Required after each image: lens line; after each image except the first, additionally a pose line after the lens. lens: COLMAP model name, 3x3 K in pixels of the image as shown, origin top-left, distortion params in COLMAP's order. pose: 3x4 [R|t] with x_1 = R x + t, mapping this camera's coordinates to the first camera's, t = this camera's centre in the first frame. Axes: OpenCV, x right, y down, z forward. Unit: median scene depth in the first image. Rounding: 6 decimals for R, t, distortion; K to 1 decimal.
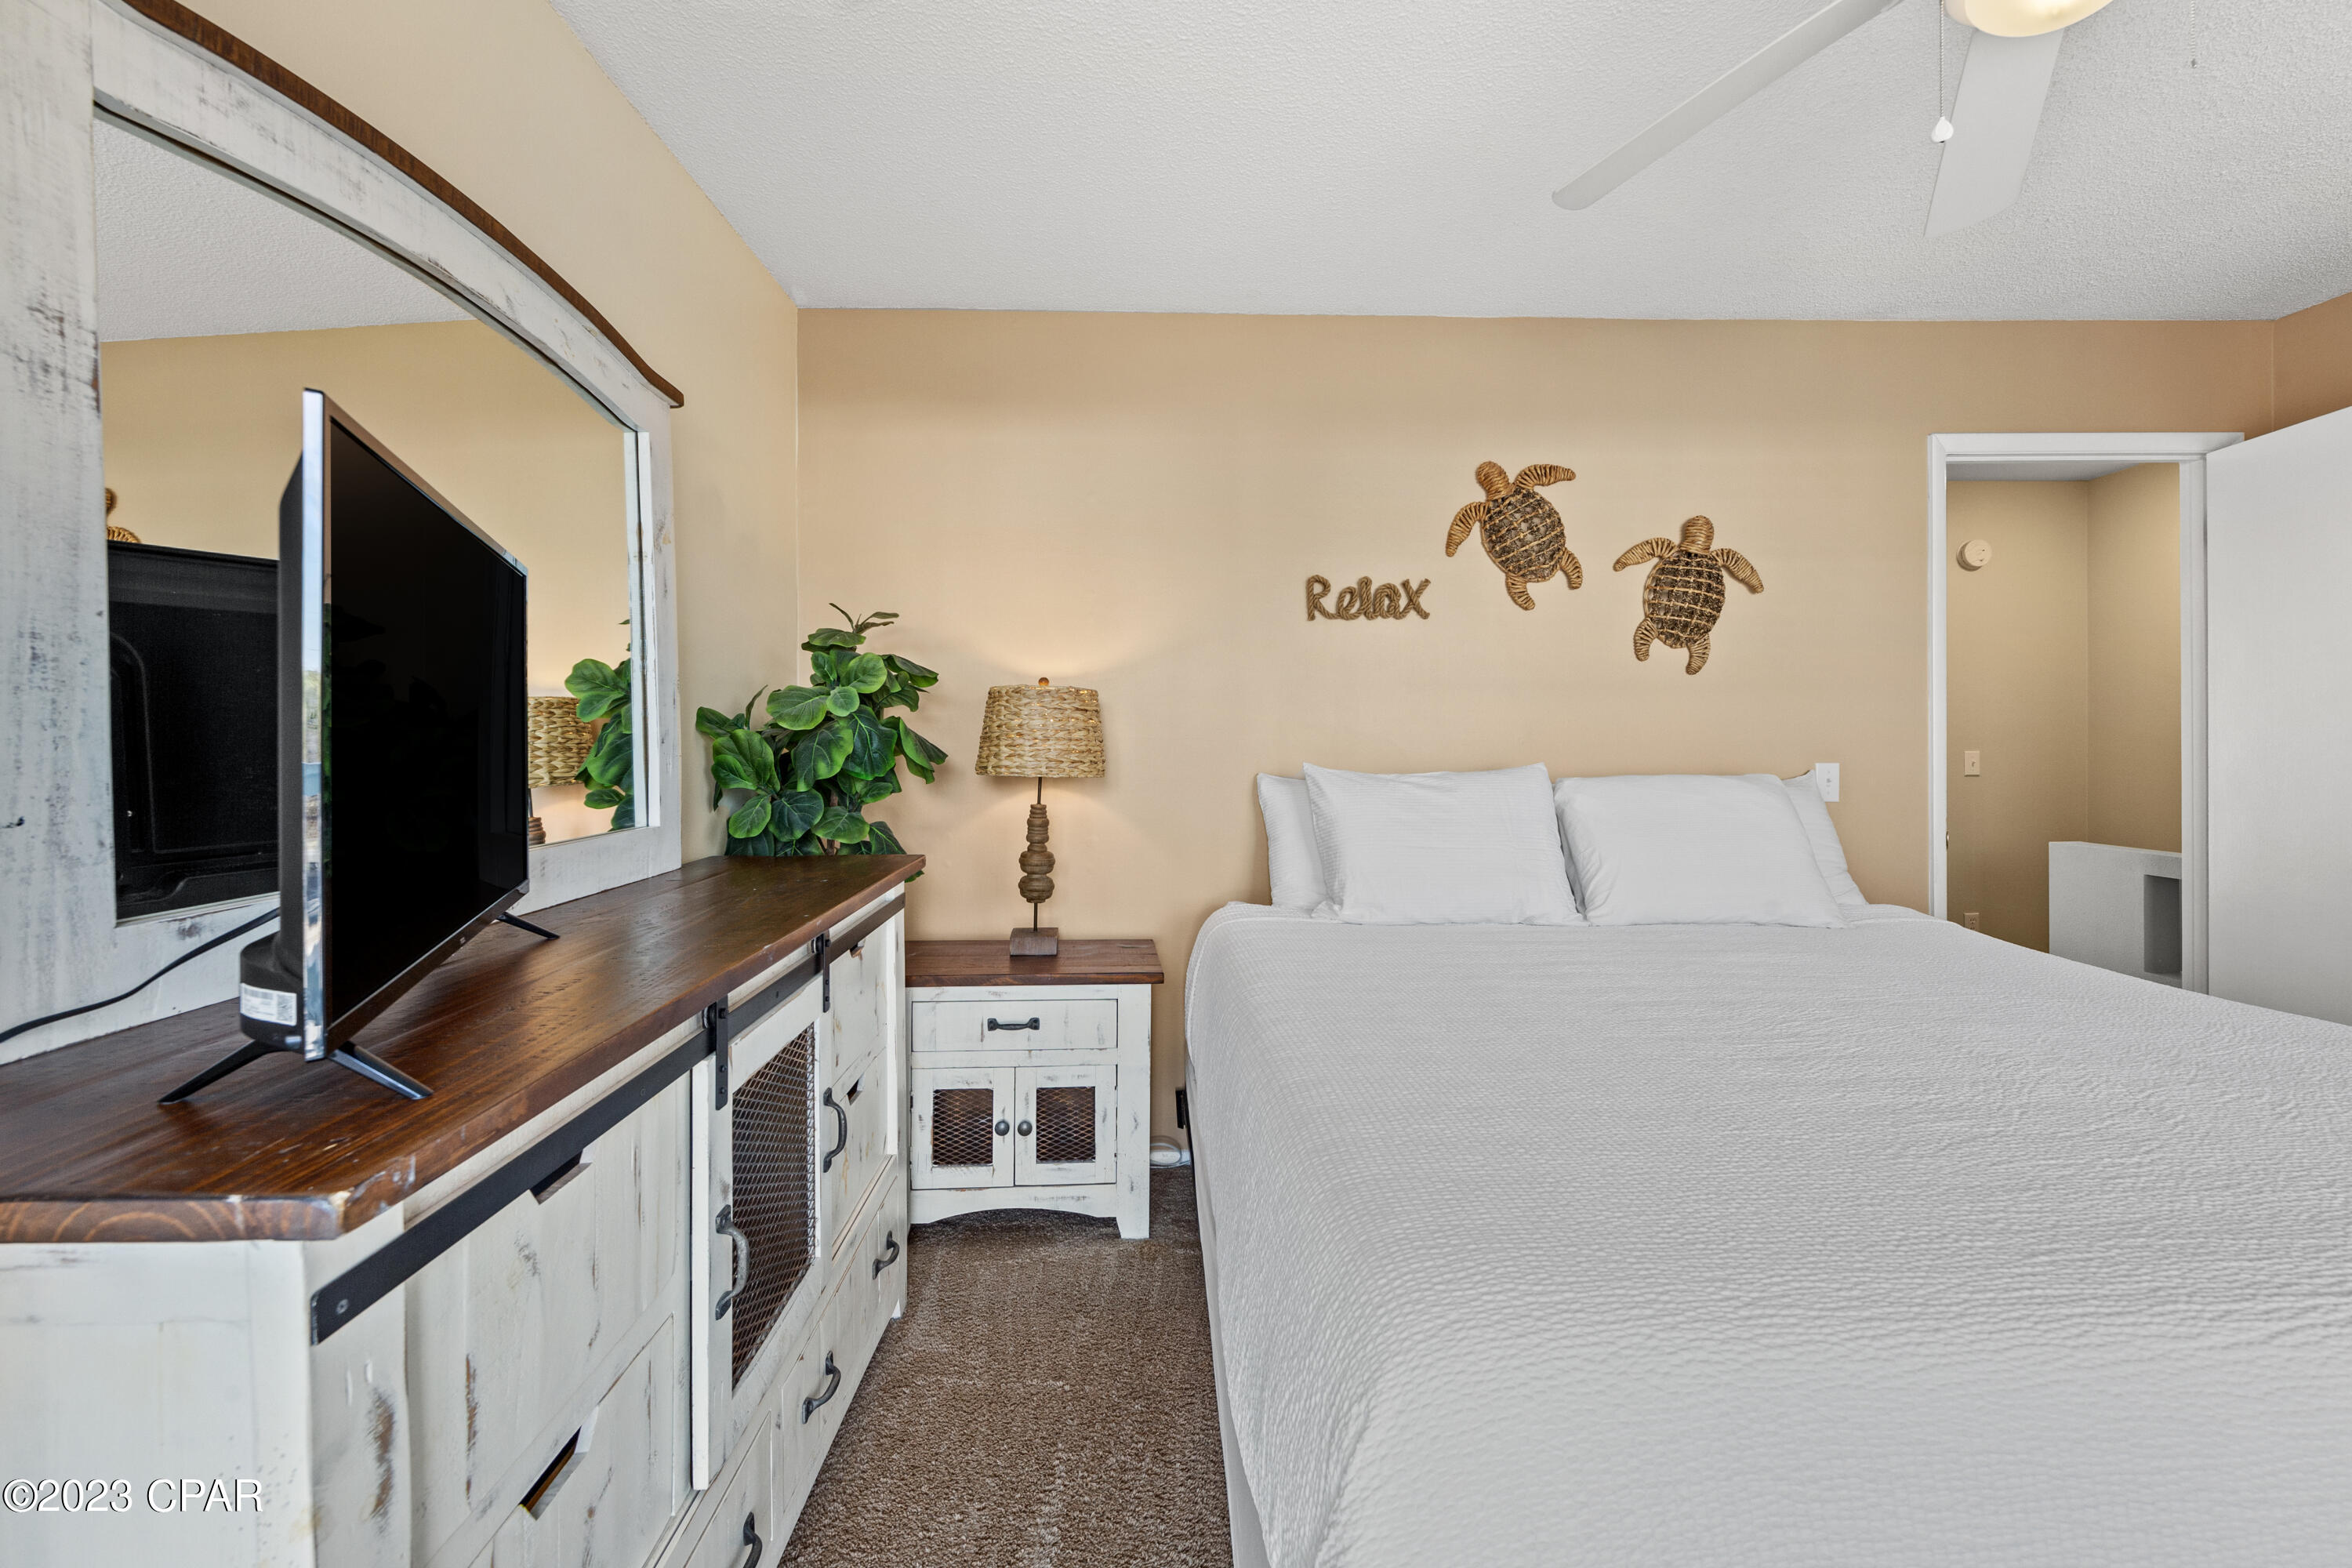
lens RADIAL K [[952.0, 0, 1171.1], [0, 952.0, 783.2], [0, 0, 1]] dist [0.000975, -0.000040]
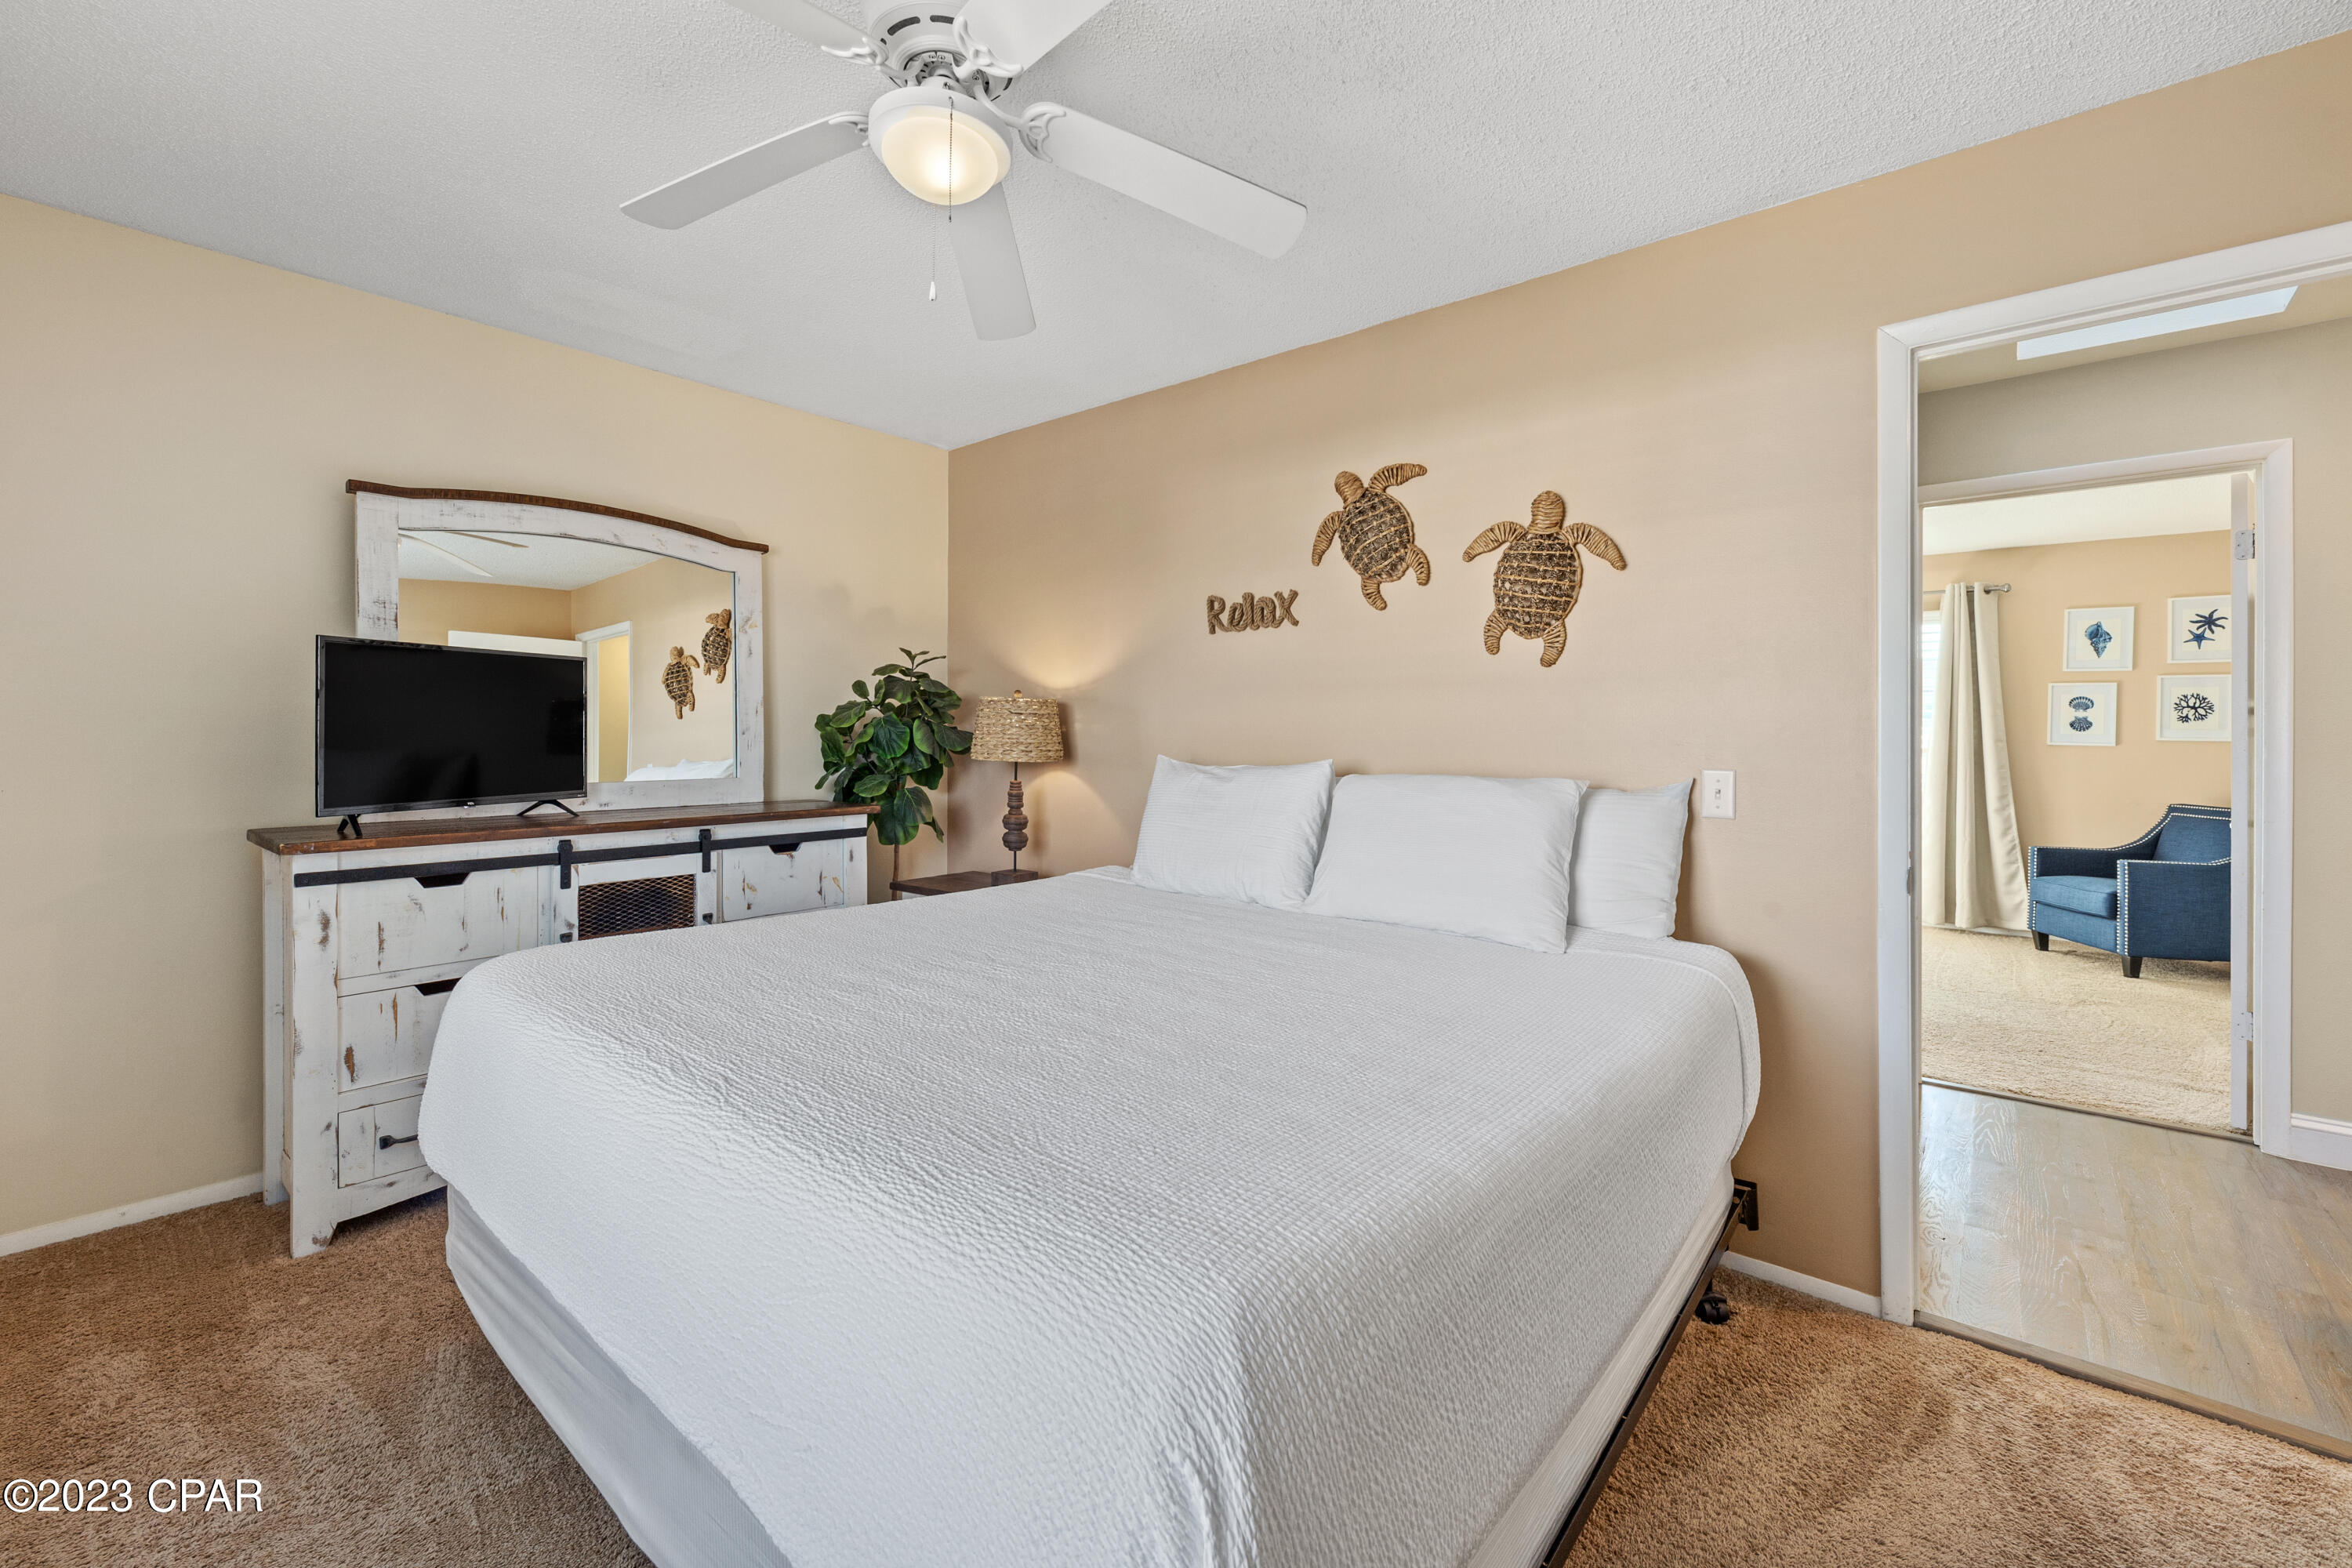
lens RADIAL K [[975.4, 0, 1173.1], [0, 975.4, 762.8], [0, 0, 1]] dist [0.001269, 0.000073]
pose [[0.745430, 0.026597, -0.666054, 0.909182], [-0.038749, 0.999243, -0.003465, -0.007460], [0.665457, 0.028392, 0.745896, 0.082568]]
